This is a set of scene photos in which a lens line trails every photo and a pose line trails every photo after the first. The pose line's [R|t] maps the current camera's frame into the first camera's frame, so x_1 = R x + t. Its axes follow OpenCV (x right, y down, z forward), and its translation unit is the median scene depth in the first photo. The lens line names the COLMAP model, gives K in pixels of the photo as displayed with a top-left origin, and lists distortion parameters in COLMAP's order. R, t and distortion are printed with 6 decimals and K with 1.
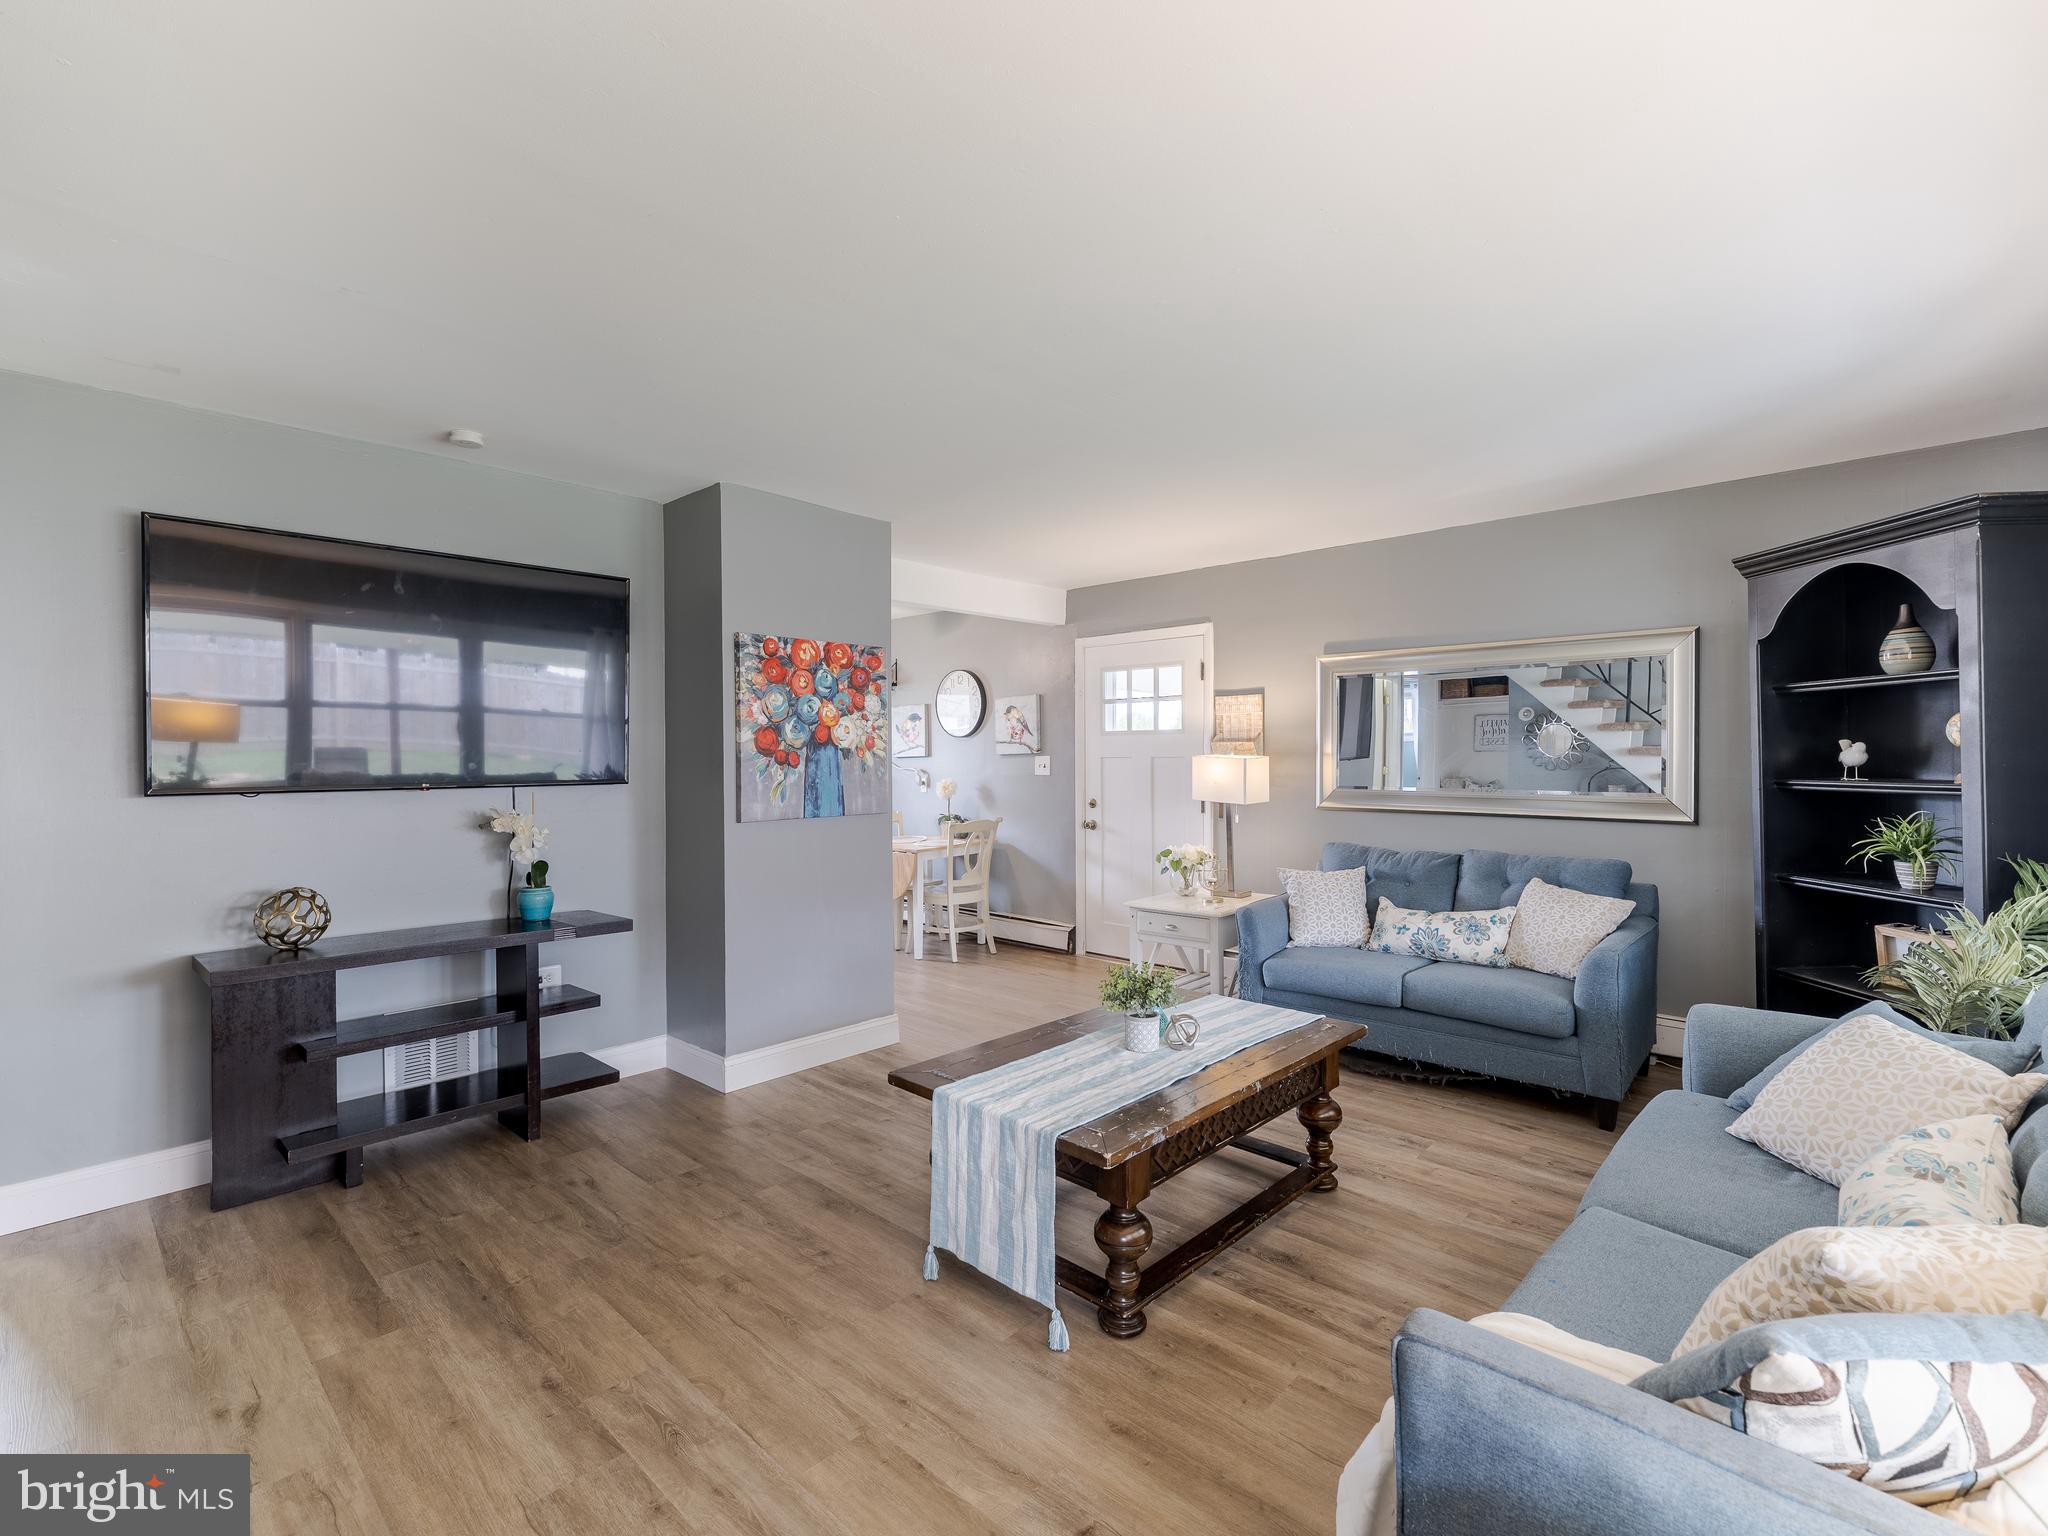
lens RADIAL K [[933.3, 0, 1022.6], [0, 933.3, 759.2], [0, 0, 1]] dist [0.001675, 0.000652]
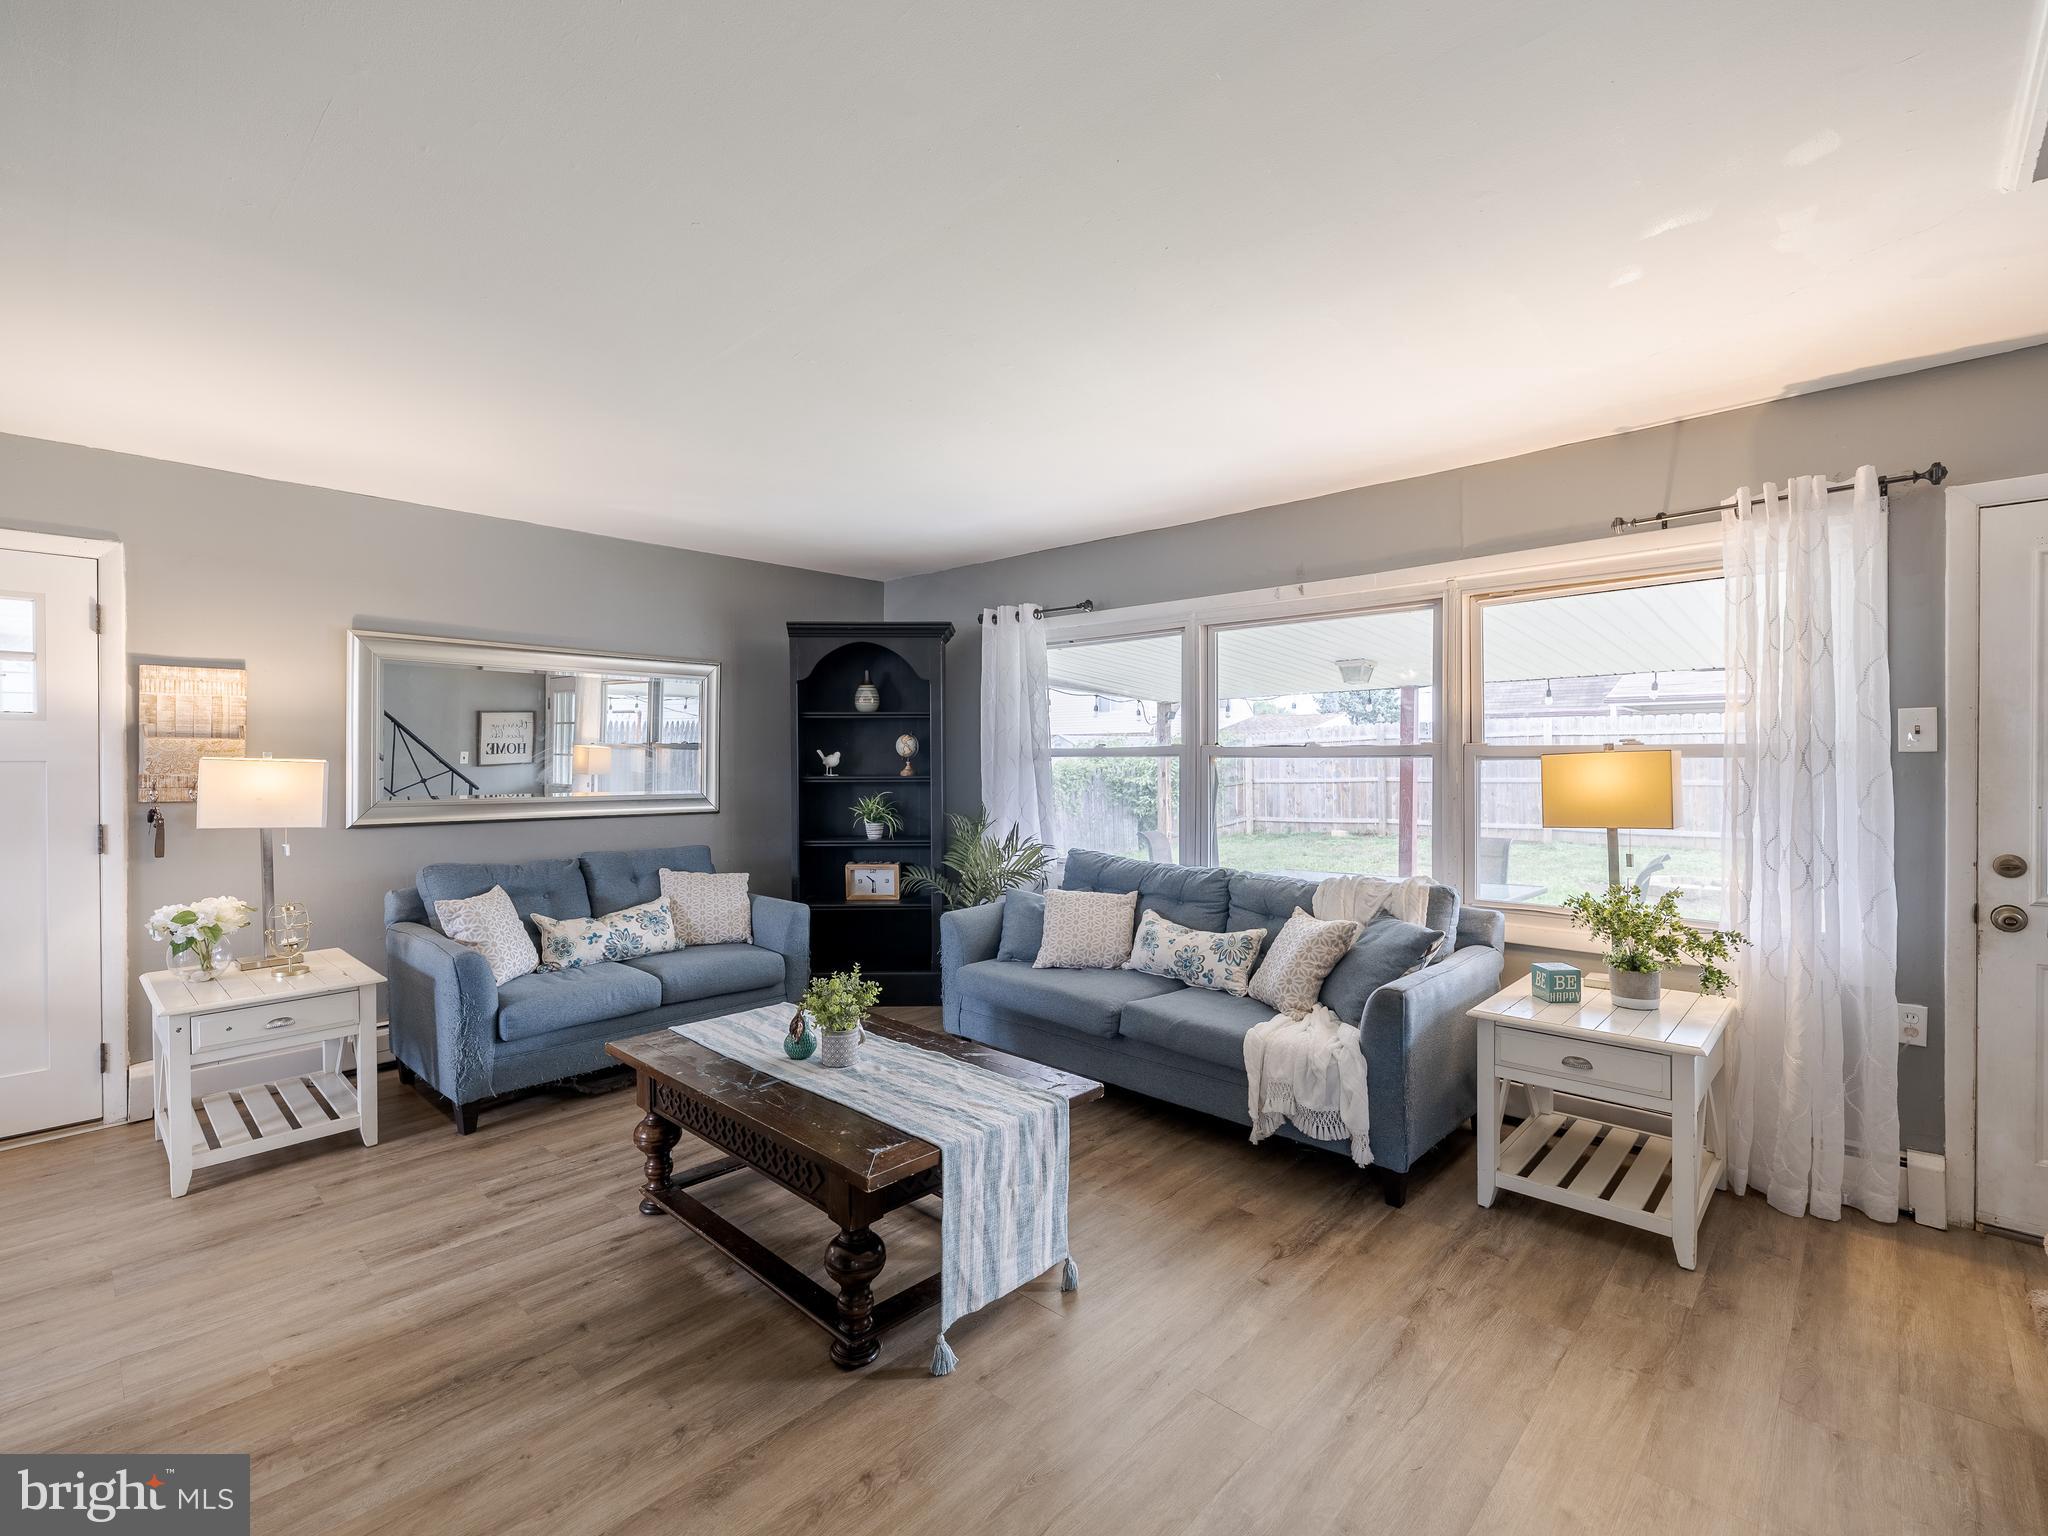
lens RADIAL K [[933.3, 0, 1022.1], [0, 933.3, 767.2], [0, 0, 1]] dist [0.001675, 0.000652]
pose [[-0.003618, -0.003484, 0.999987, -0.711626], [0.004891, 0.999982, 0.003502, 0.003680], [-0.999981, 0.004903, -0.003601, 0.700892]]
